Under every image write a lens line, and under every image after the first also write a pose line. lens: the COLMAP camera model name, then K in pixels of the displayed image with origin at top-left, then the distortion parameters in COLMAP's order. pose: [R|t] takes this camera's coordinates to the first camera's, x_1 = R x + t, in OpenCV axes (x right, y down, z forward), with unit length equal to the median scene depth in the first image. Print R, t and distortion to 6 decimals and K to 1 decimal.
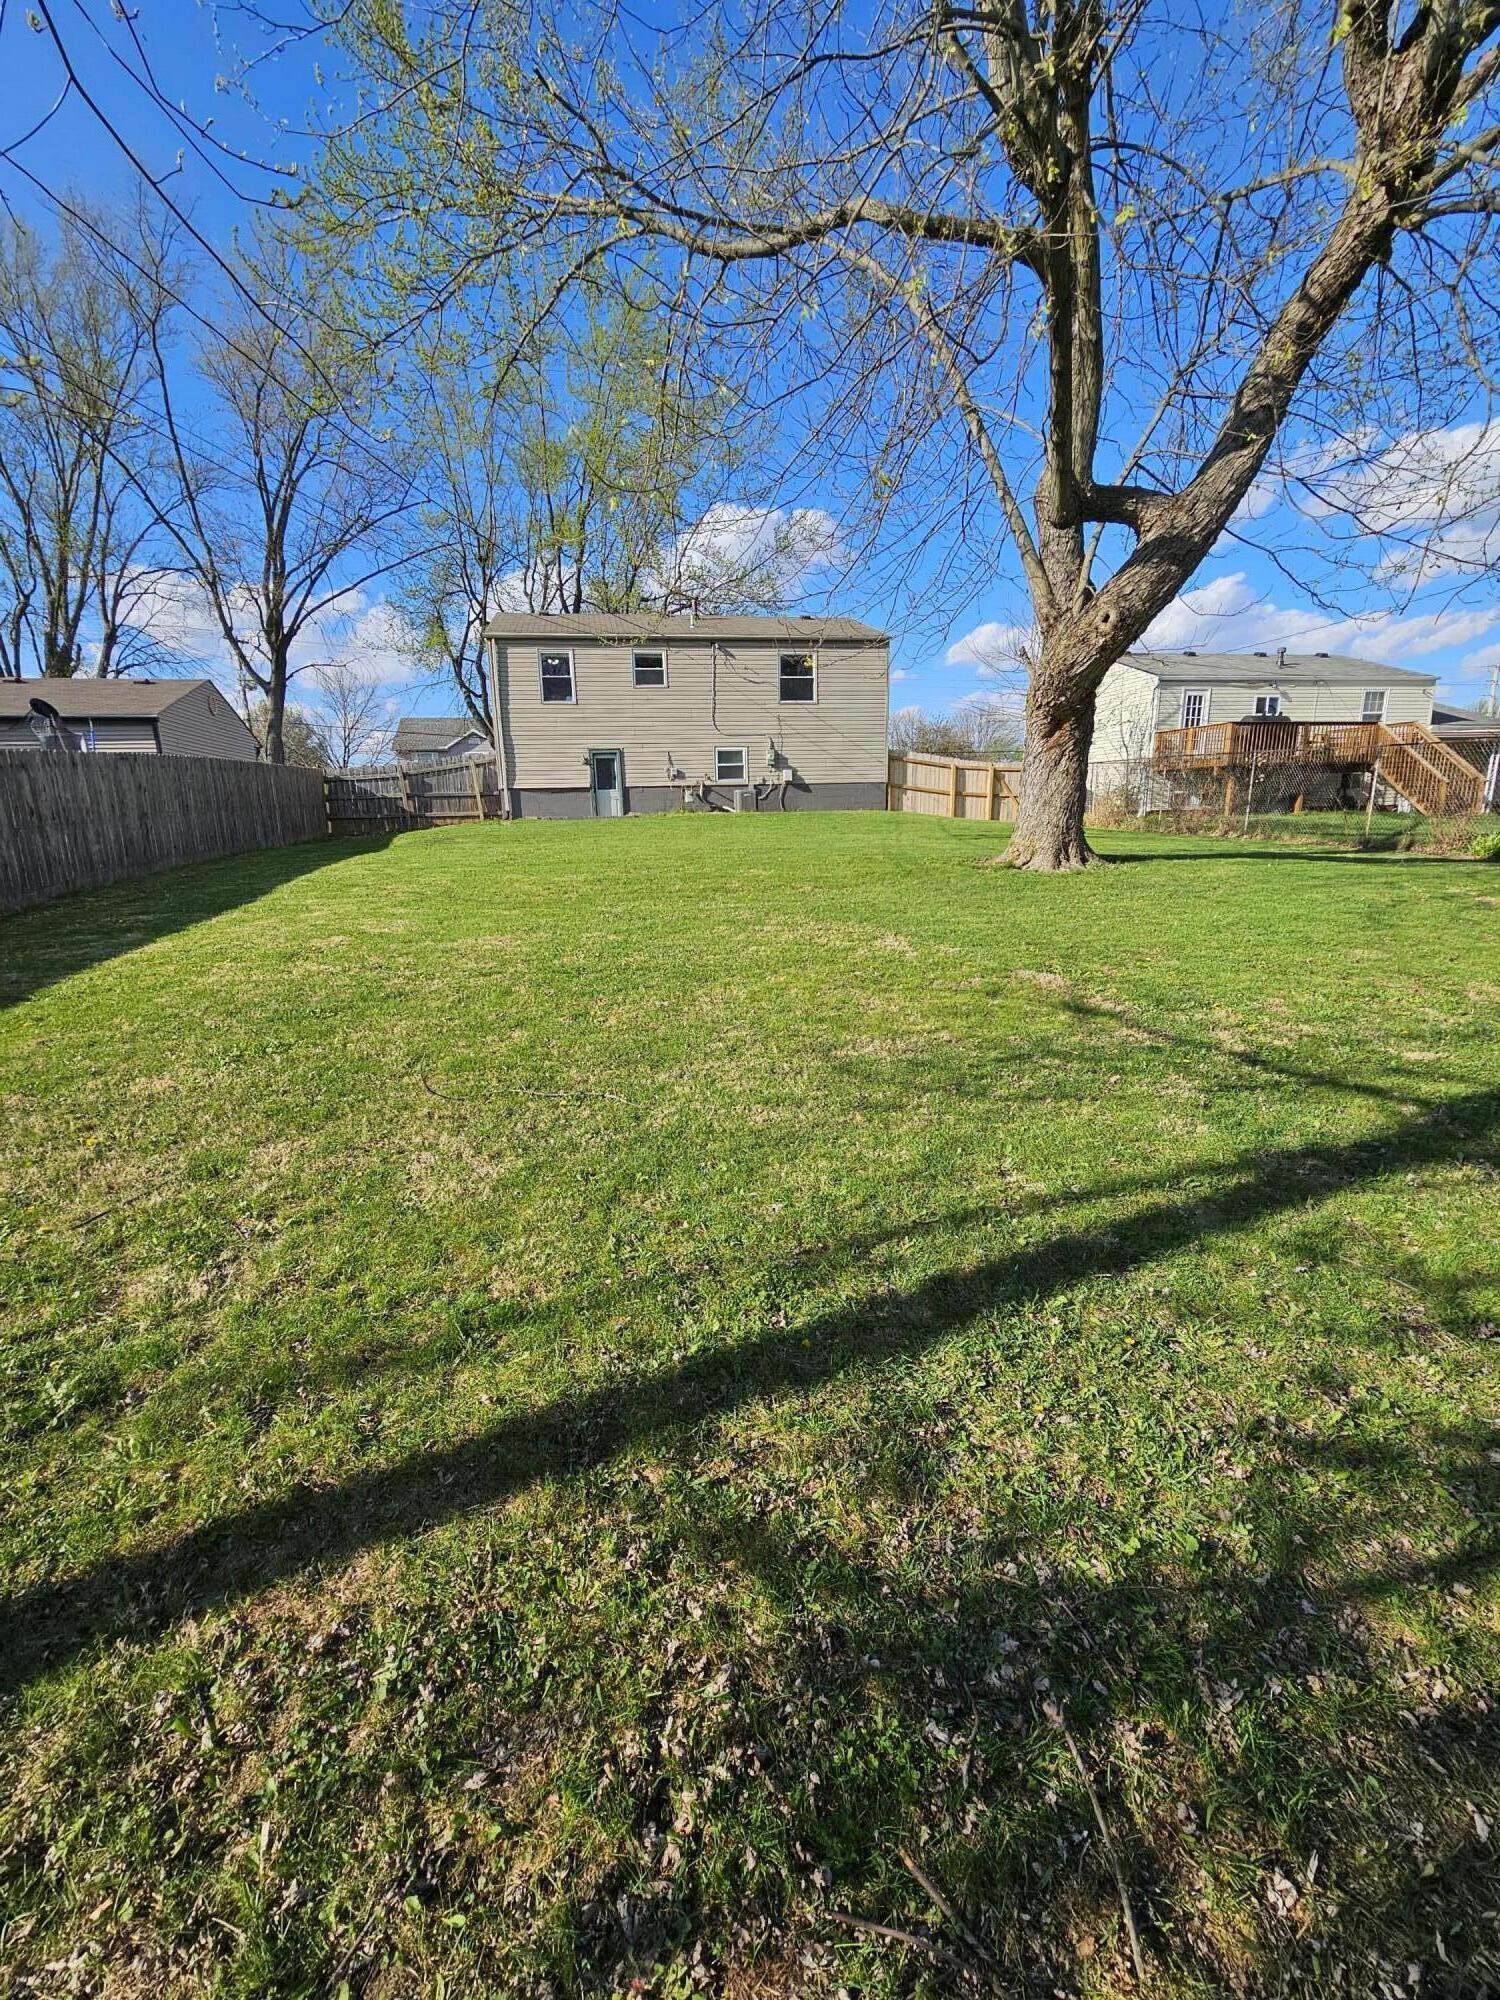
lens RADIAL K [[821.0, 0, 750.0], [0, 821.0, 1000.0], [0, 0, 1]] dist [0.001633, 0.000075]
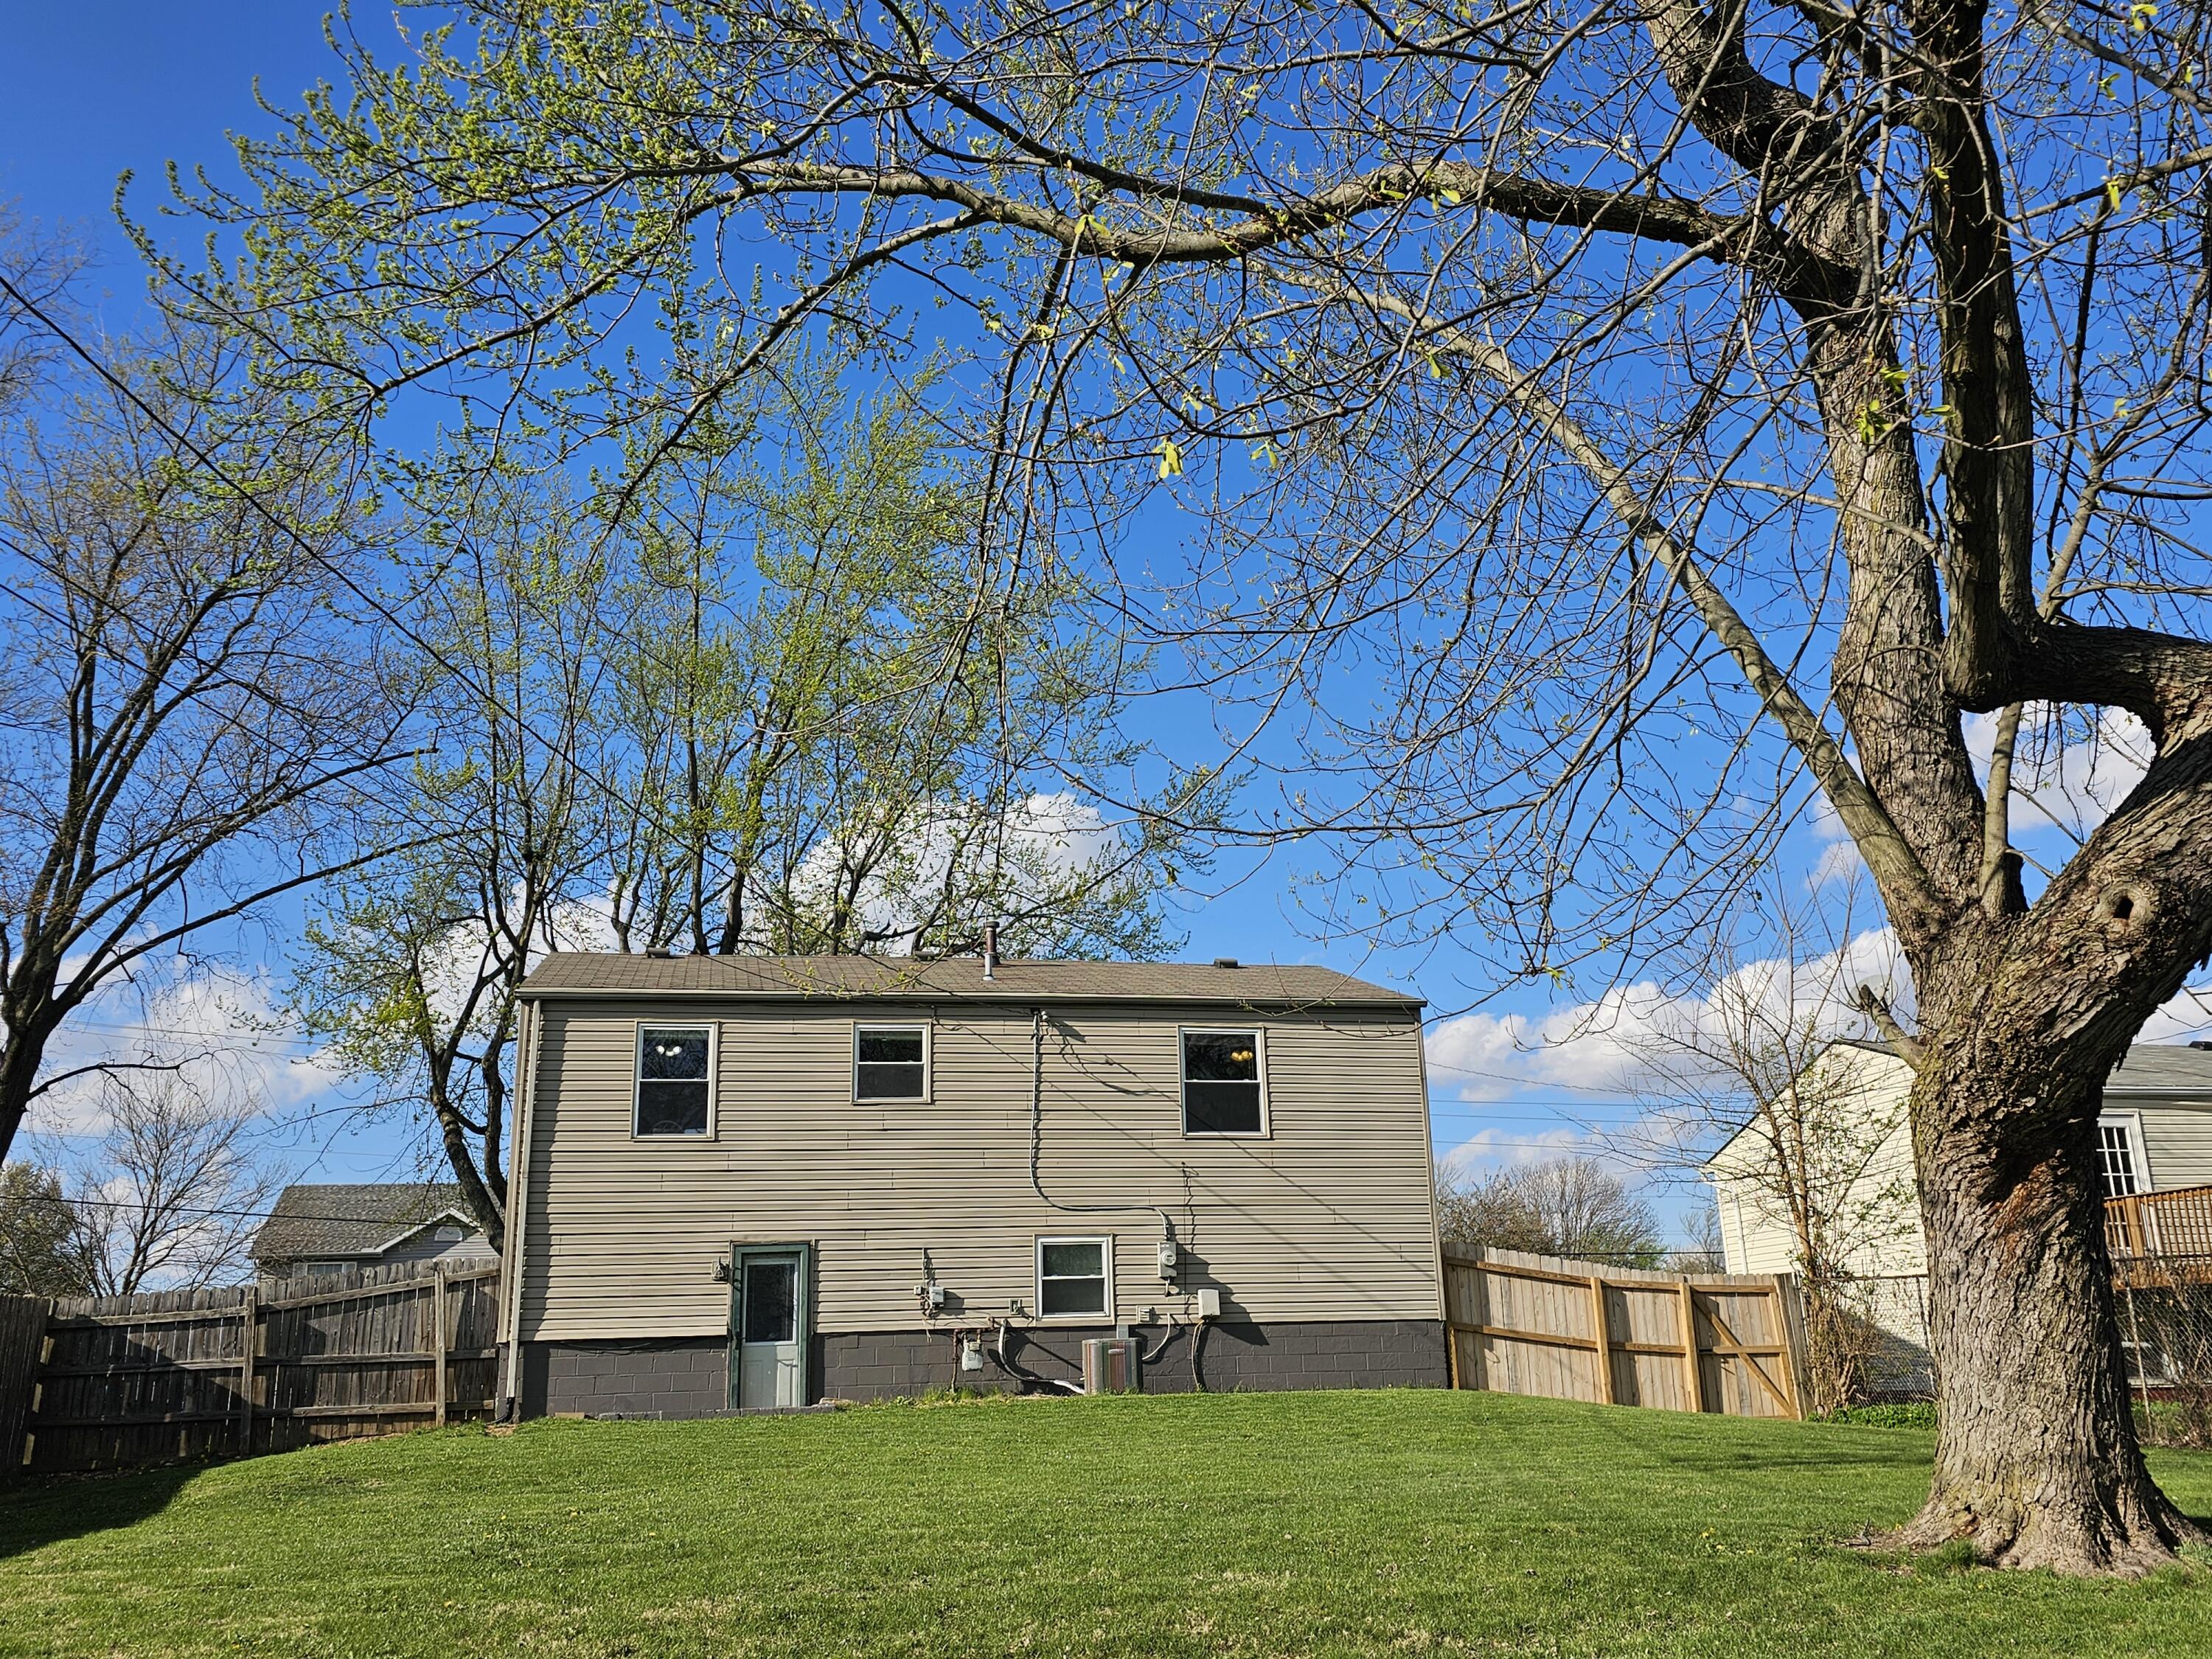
lens RADIAL K [[1770.7, 0, 1112.1], [0, 1770.7, 903.1], [0, 0, 1]] dist [0.092174, -0.108719]
pose [[0.999154, 0.003901, 0.040935, -0.041869], [0.015846, 0.882080, -0.470833, -0.029452], [-0.037944, 0.471083, 0.881272, 0.114964]]
